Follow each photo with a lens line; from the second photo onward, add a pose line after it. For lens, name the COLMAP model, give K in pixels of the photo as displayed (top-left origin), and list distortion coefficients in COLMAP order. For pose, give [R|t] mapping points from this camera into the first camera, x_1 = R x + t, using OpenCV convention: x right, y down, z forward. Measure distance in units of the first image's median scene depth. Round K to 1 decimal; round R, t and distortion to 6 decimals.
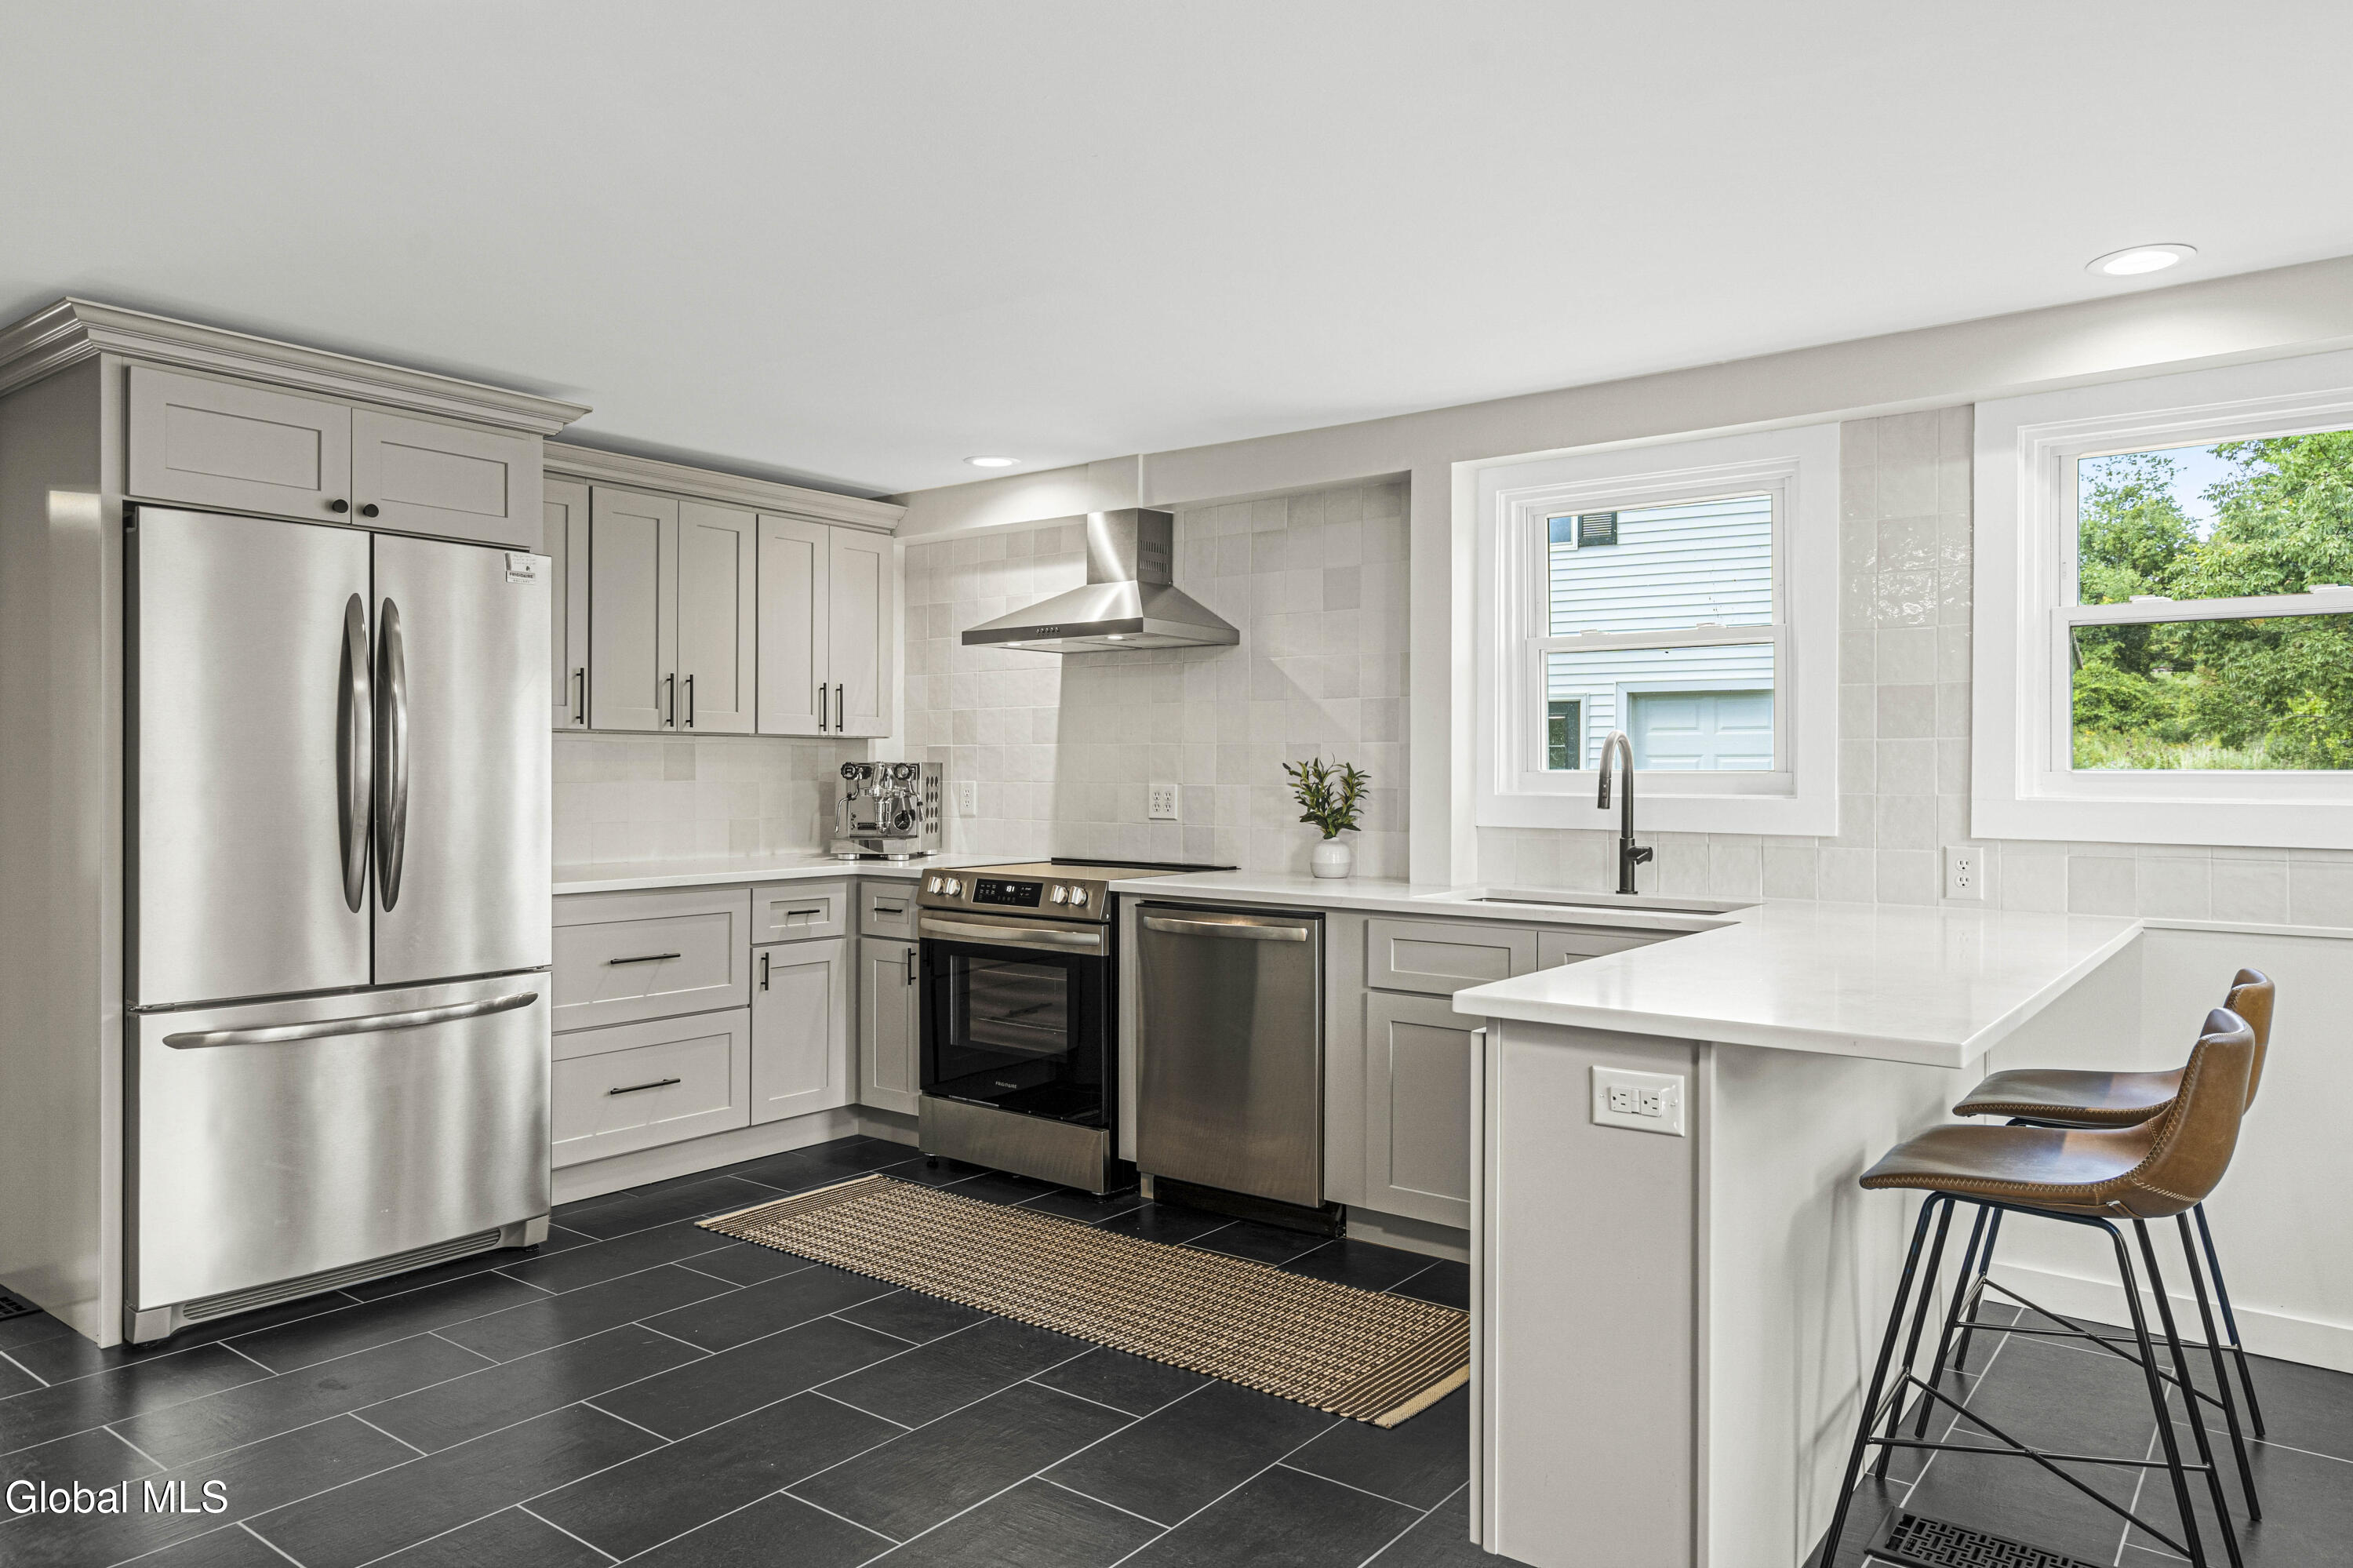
lens RADIAL K [[1529.4, 0, 1176.9], [0, 1529.4, 772.7], [0, 0, 1]] dist [0.001540, -0.000150]
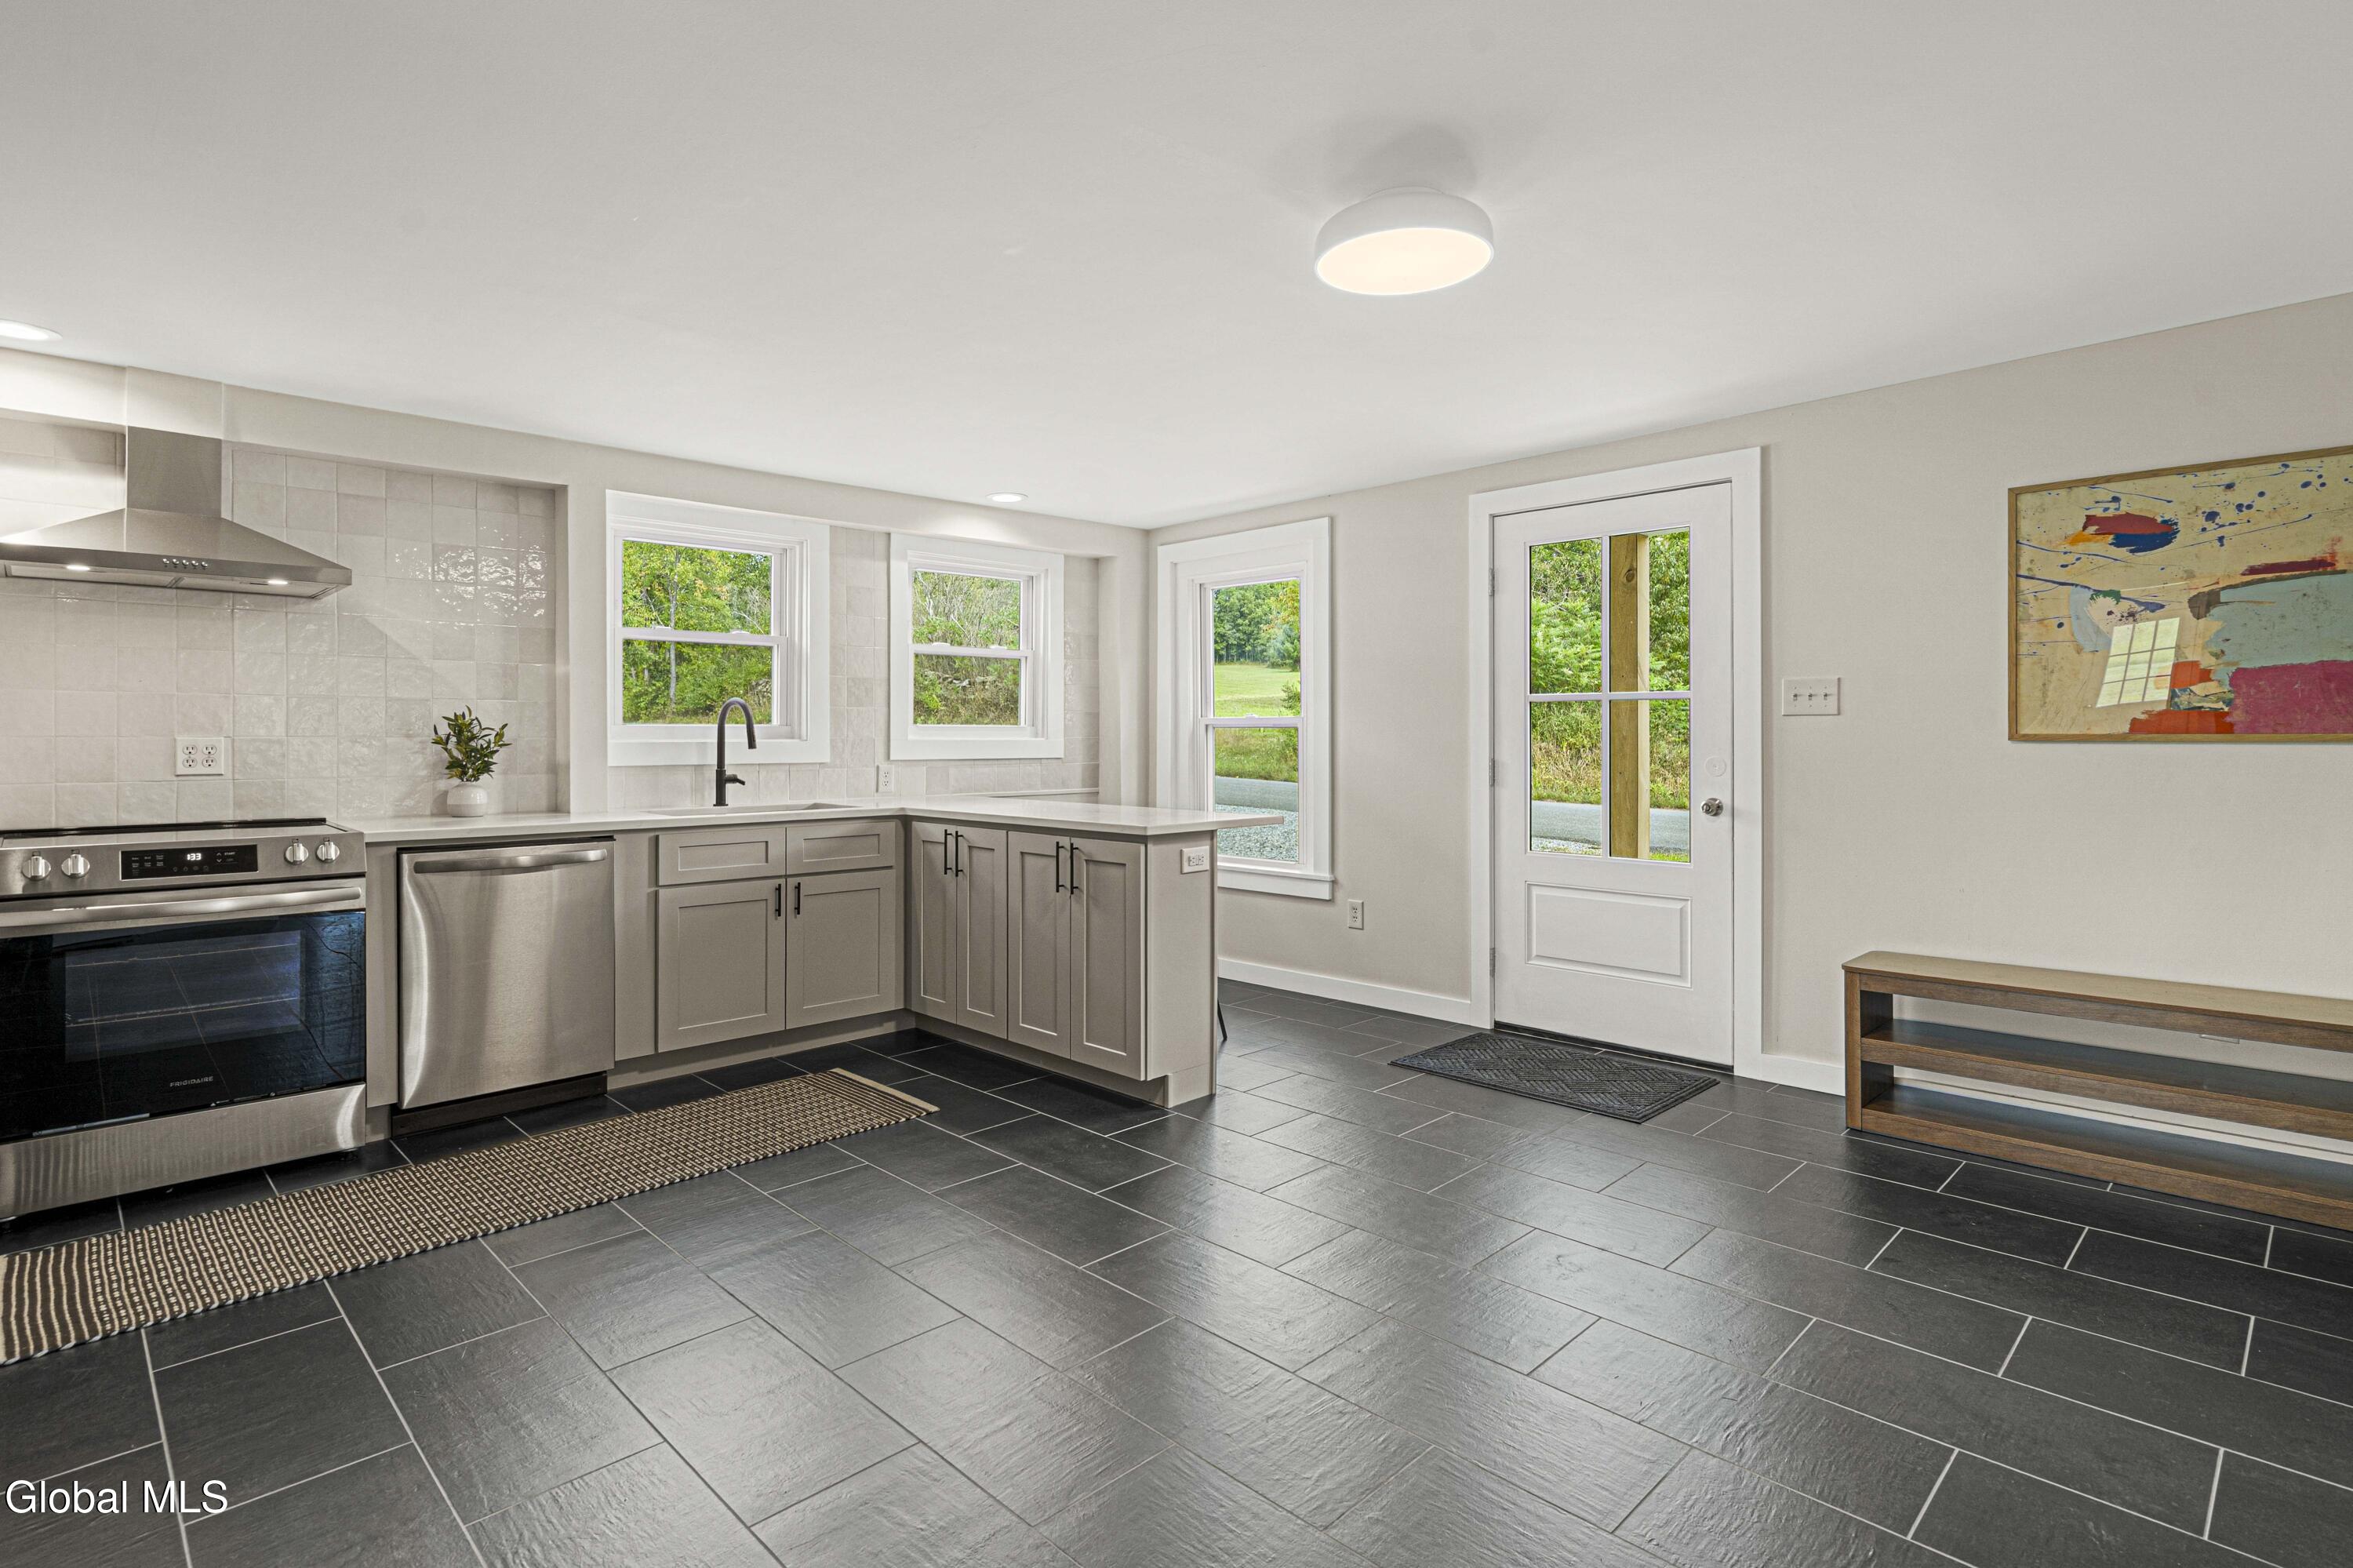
lens RADIAL K [[1164.7, 0, 1155.0], [0, 1164.7, 737.0], [0, 0, 1]] dist [-0.000081, -0.000138]
pose [[0.147156, -0.005967, 0.989095, -0.789088], [0.001369, 0.999982, 0.005829, 0.005037], [-0.989112, 0.000496, 0.147162, 0.410343]]
